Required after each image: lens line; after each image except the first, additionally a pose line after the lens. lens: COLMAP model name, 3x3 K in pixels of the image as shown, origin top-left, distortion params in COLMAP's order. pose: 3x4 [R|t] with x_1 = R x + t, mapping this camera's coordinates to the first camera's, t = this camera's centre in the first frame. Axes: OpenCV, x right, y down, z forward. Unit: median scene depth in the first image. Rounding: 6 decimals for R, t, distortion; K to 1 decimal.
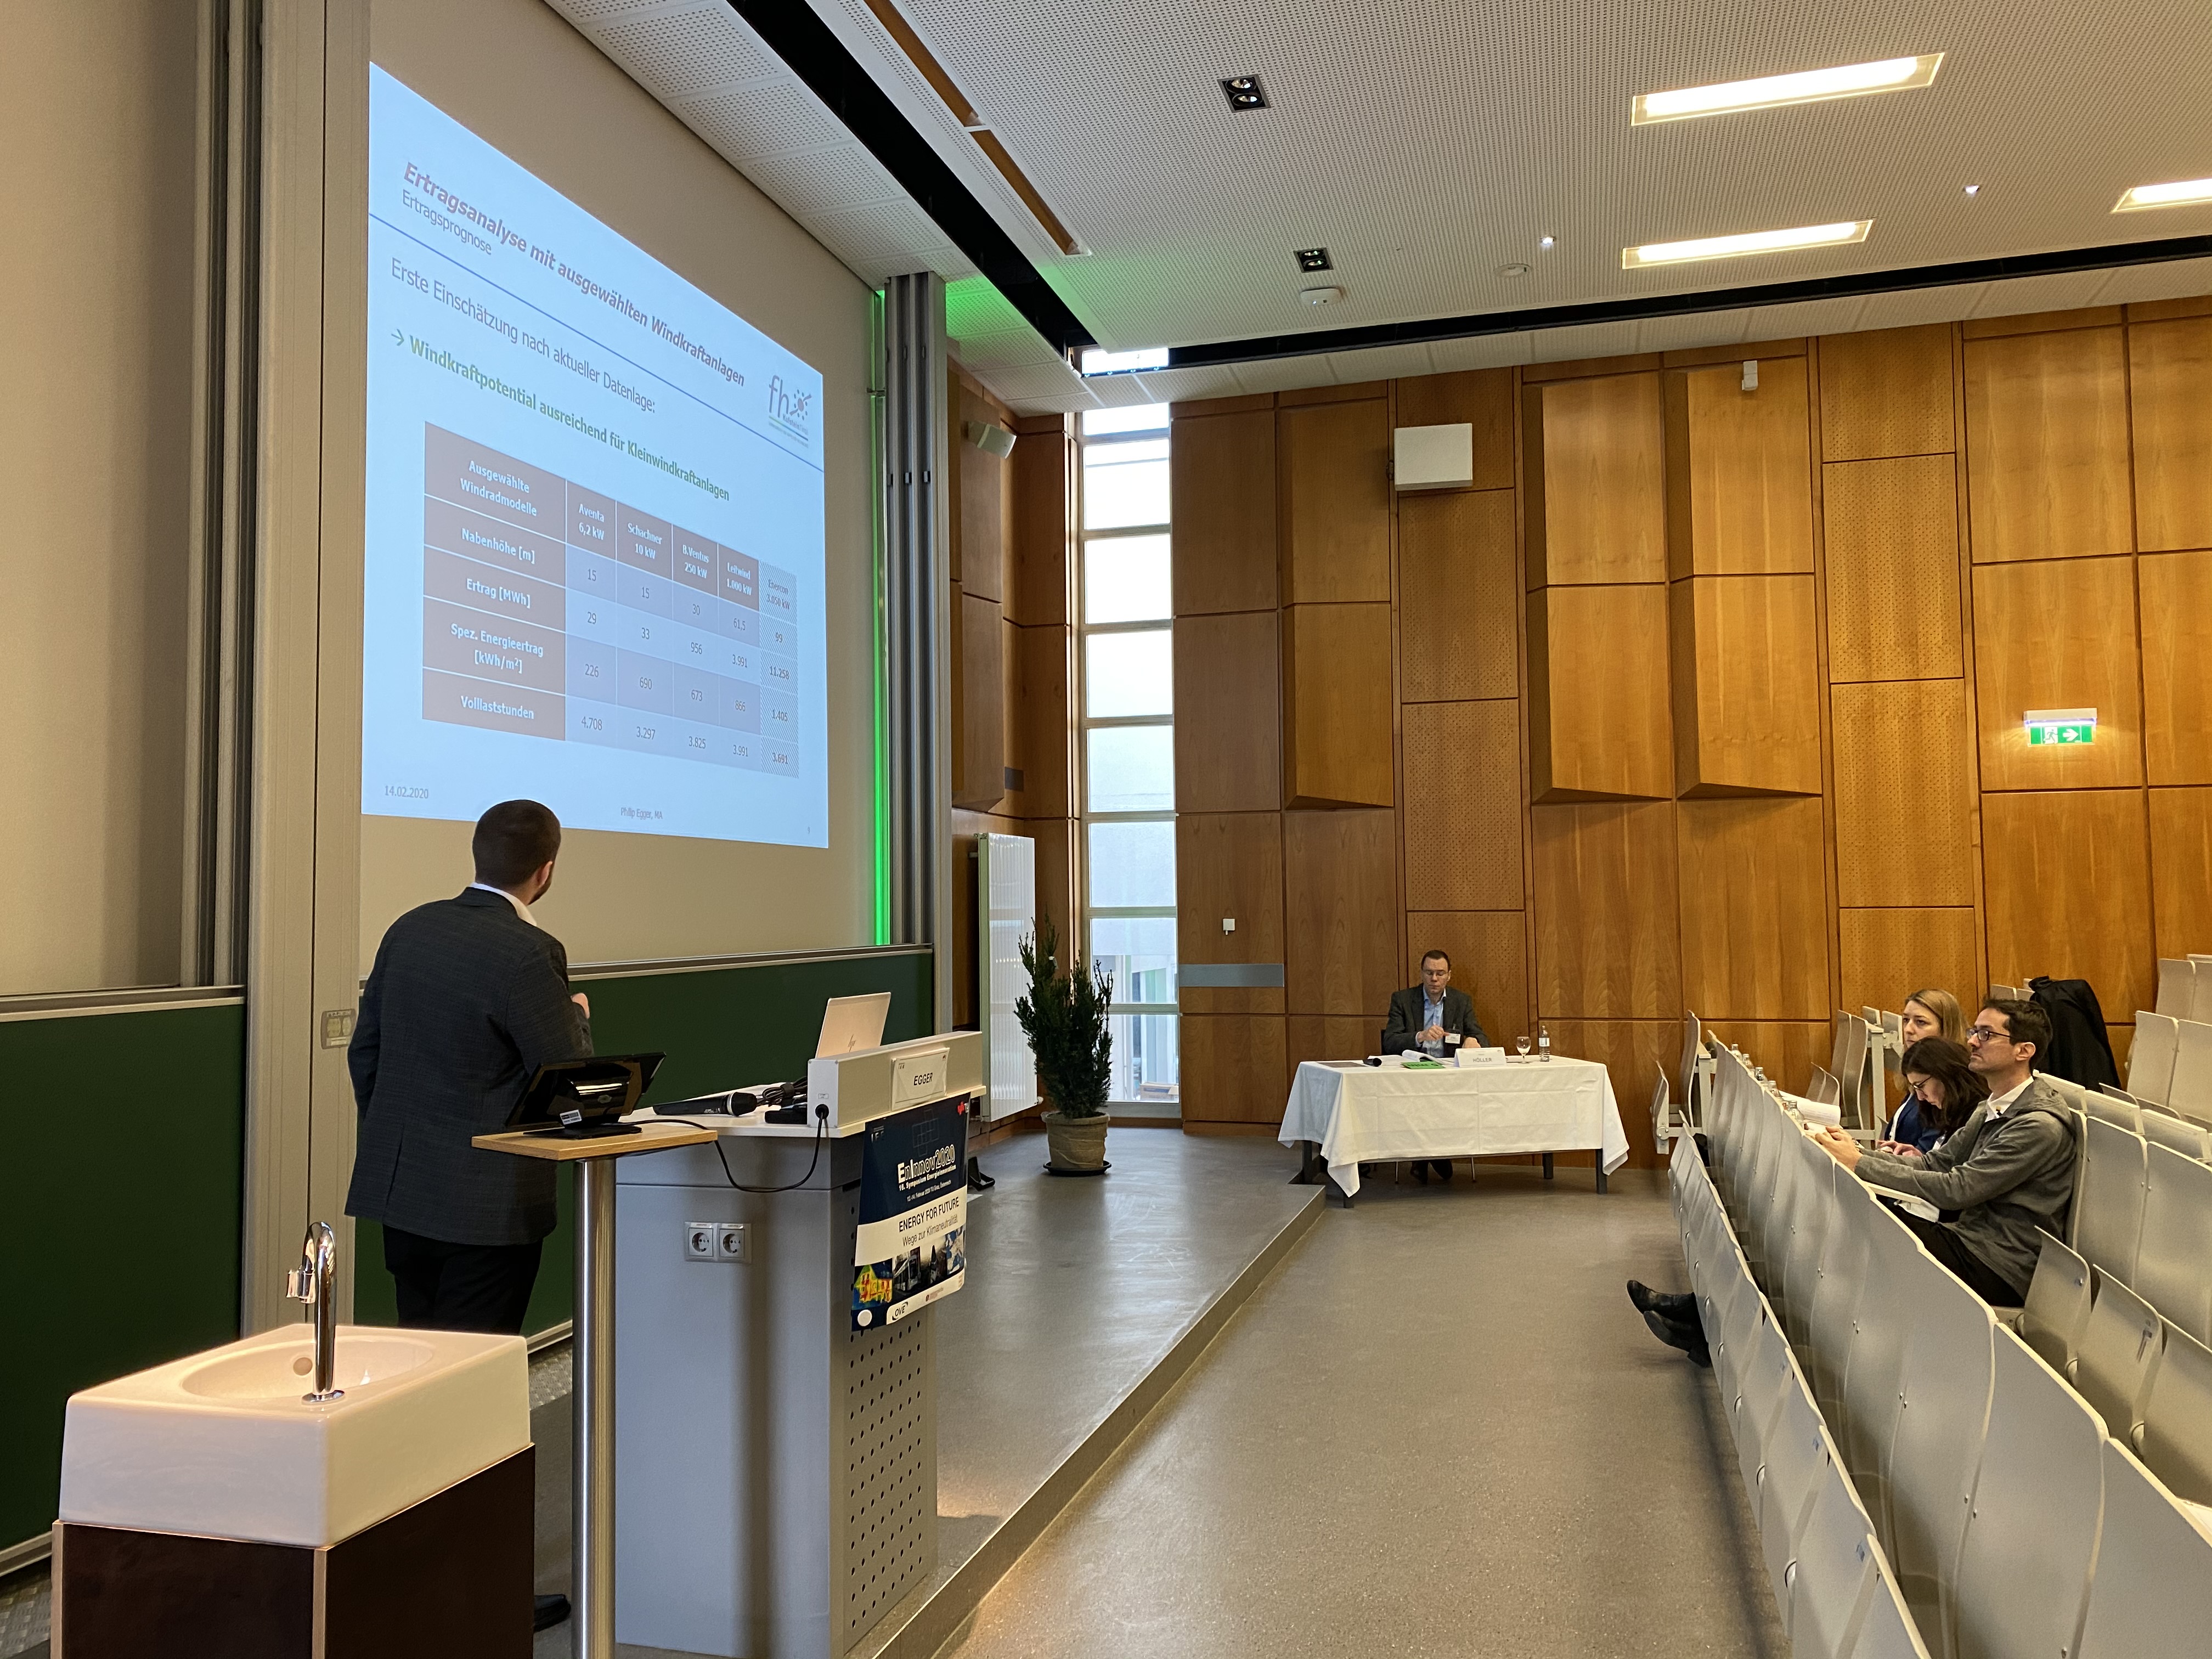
lens RADIAL K [[1672.1, 0, 1100.9], [0, 1672.1, 817.8], [0, 0, 1]] dist [0.030233, -0.024522]
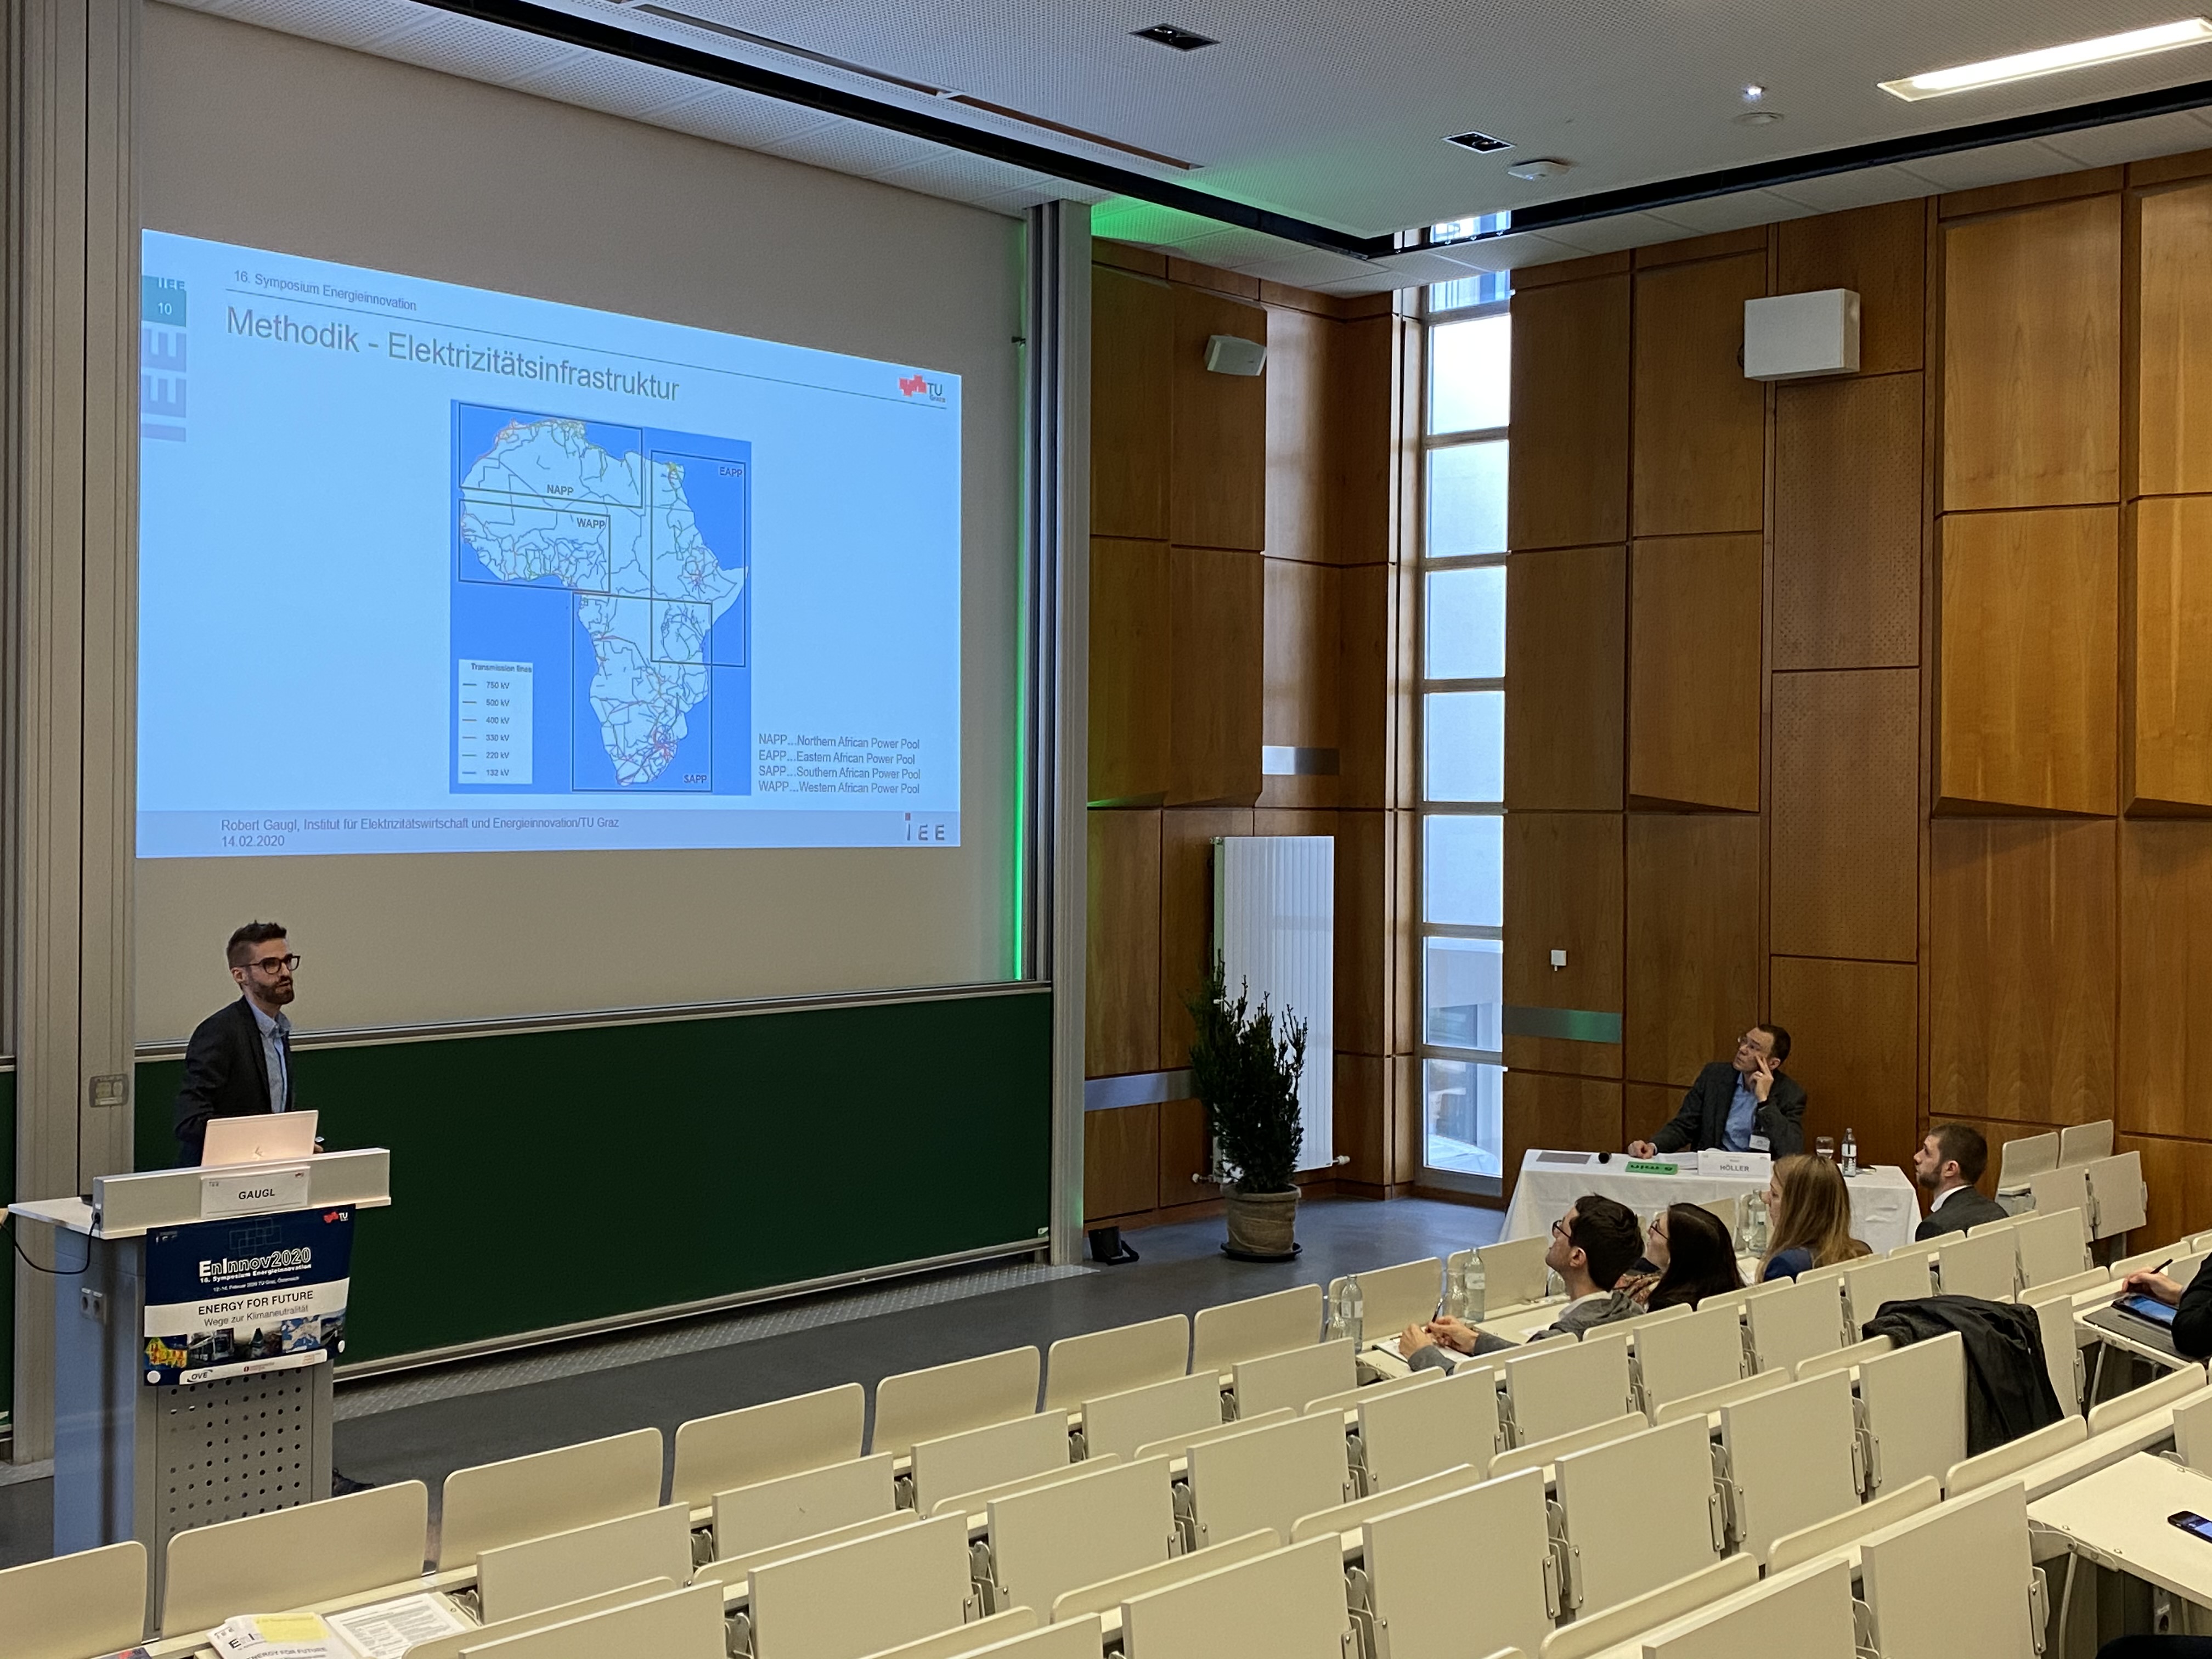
lens RADIAL K [[2443.4, 0, 1092.1], [0, 2443.4, 824.6], [0, 0, 1]] dist [0.024490, 0.000000]
pose [[0.881430, 0.025629, -0.471620, 0.473365], [0.007456, 0.997647, 0.068149, -0.085713], [0.472257, -0.063585, 0.879165, -0.100130]]
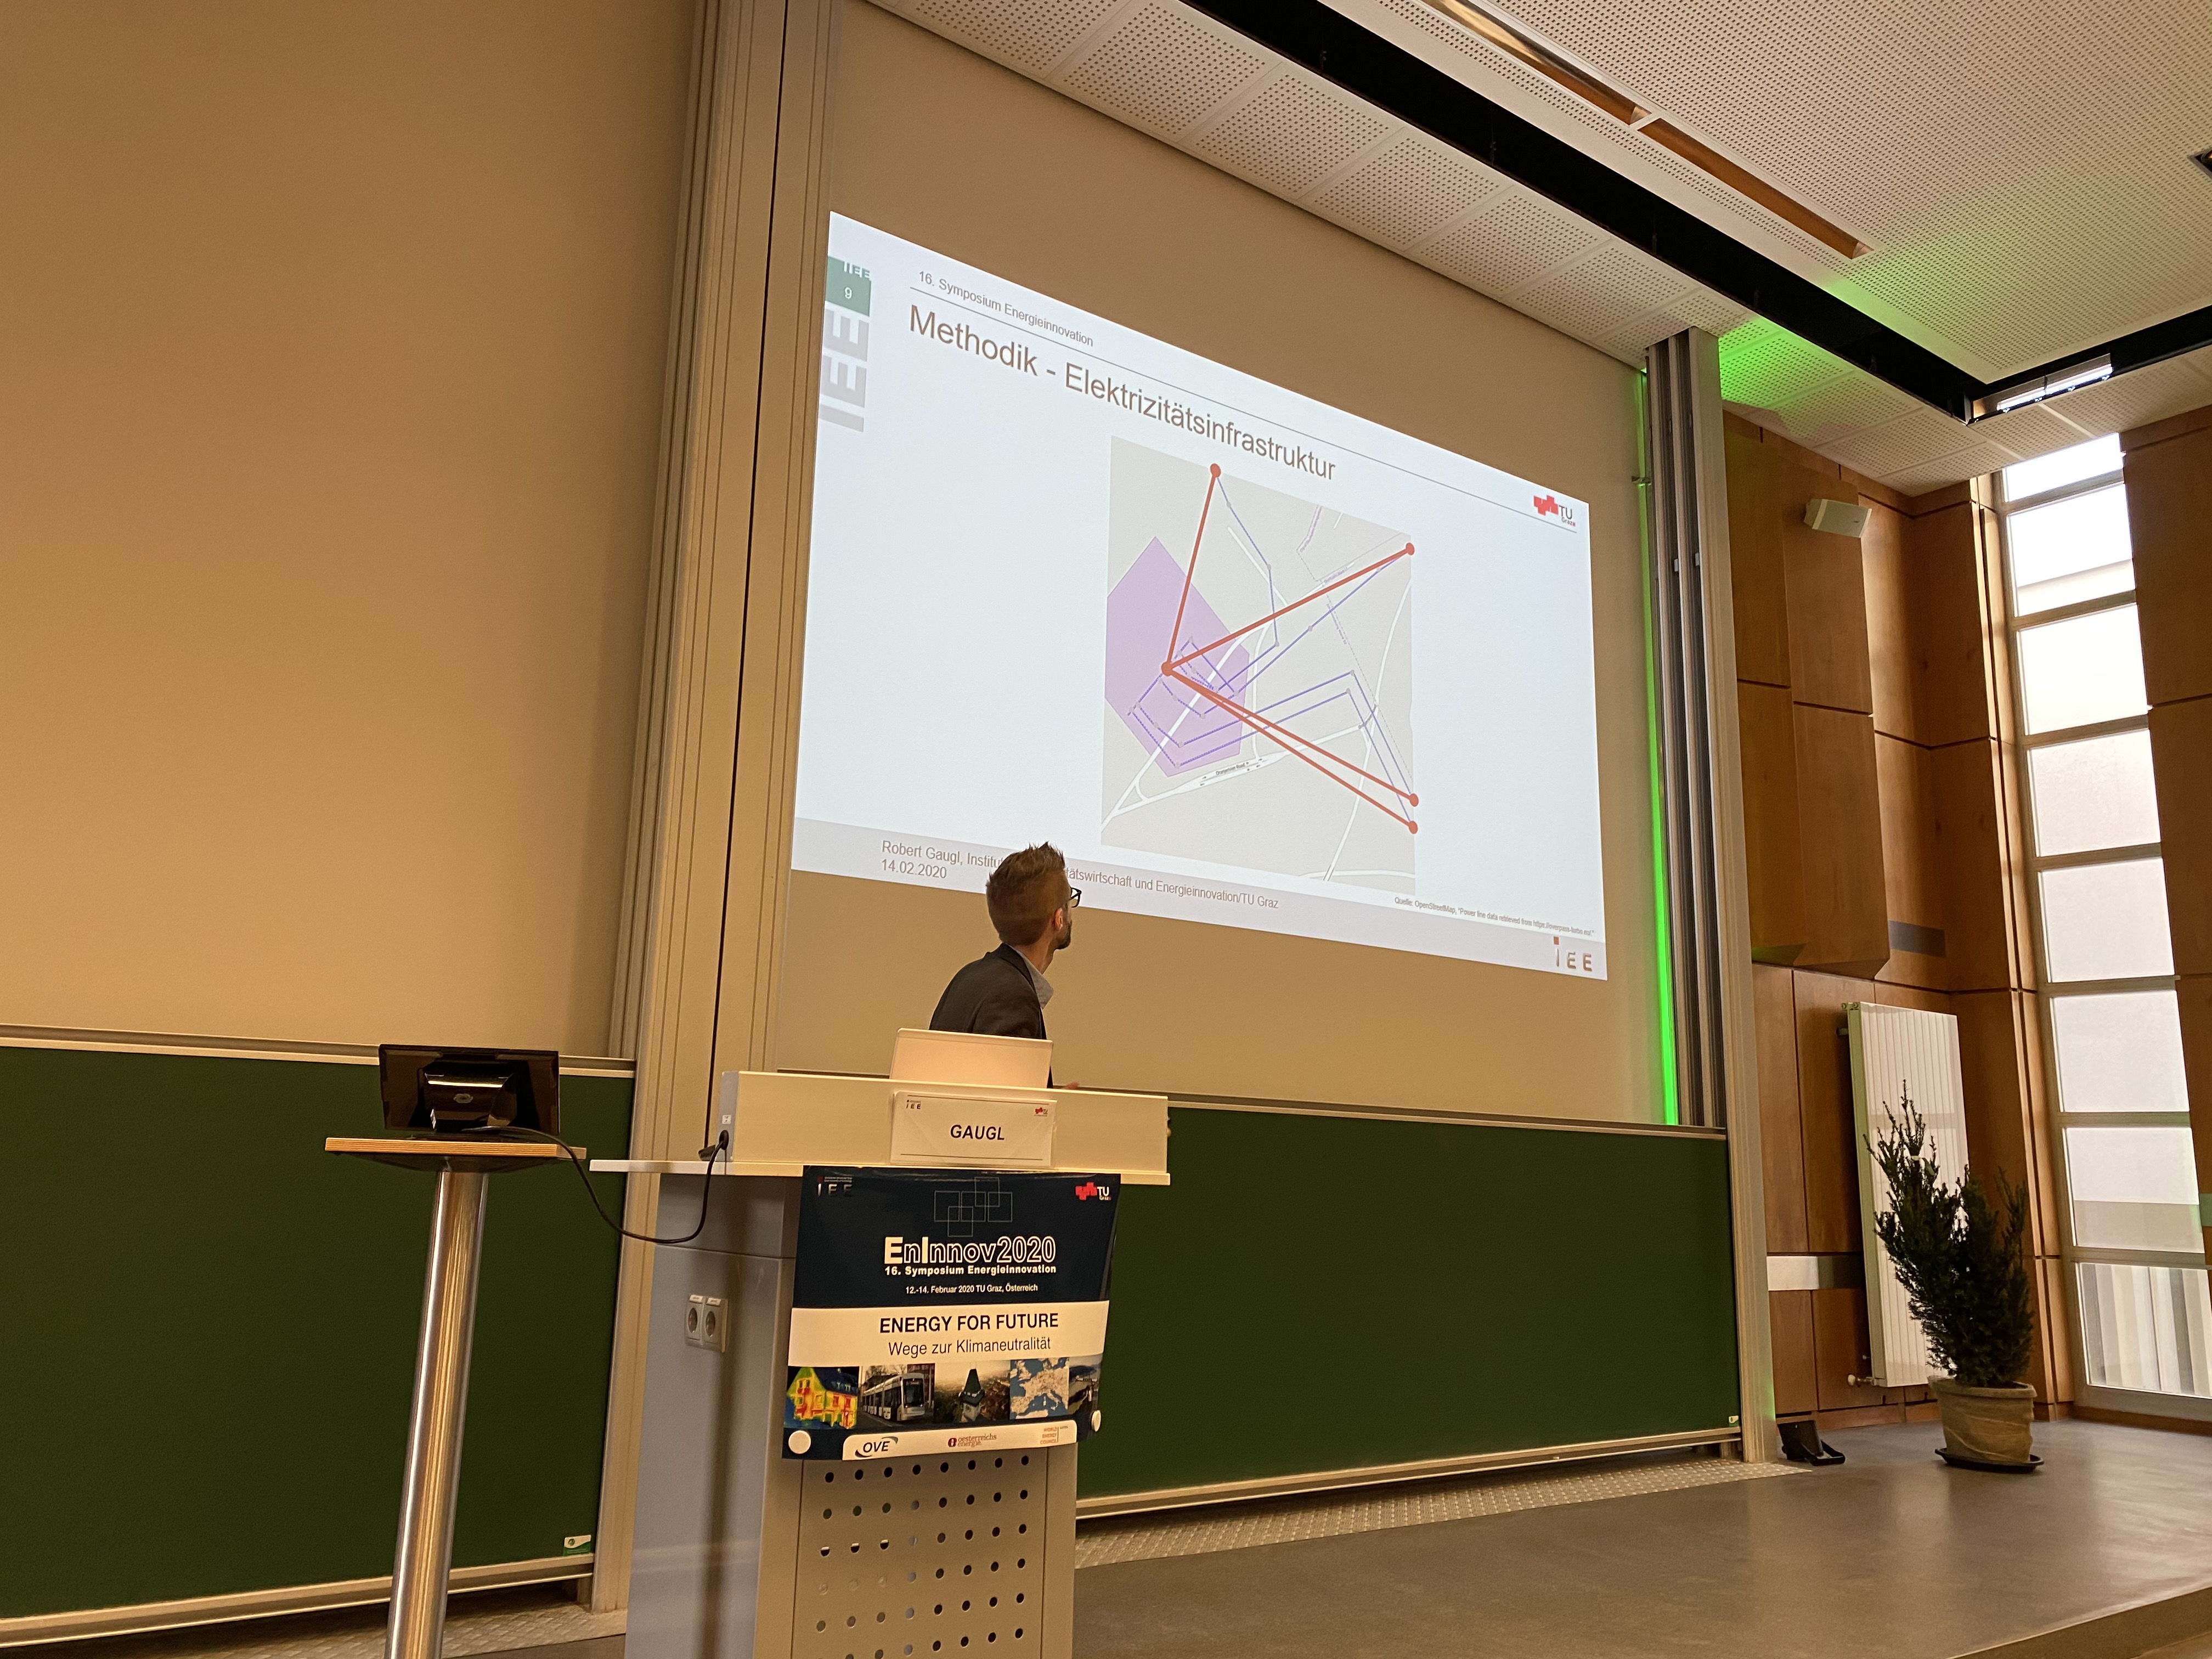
lens RADIAL K [[1672.1, 0, 1095.9], [0, 1672.1, 826.2], [0, 0, 1]] dist [0.030233, -0.024522]
pose [[0.788868, -0.091335, -0.607738, 0.144888], [-0.001924, 0.988523, -0.151060, 0.050250], [0.614560, 0.120336, 0.779638, 0.167505]]
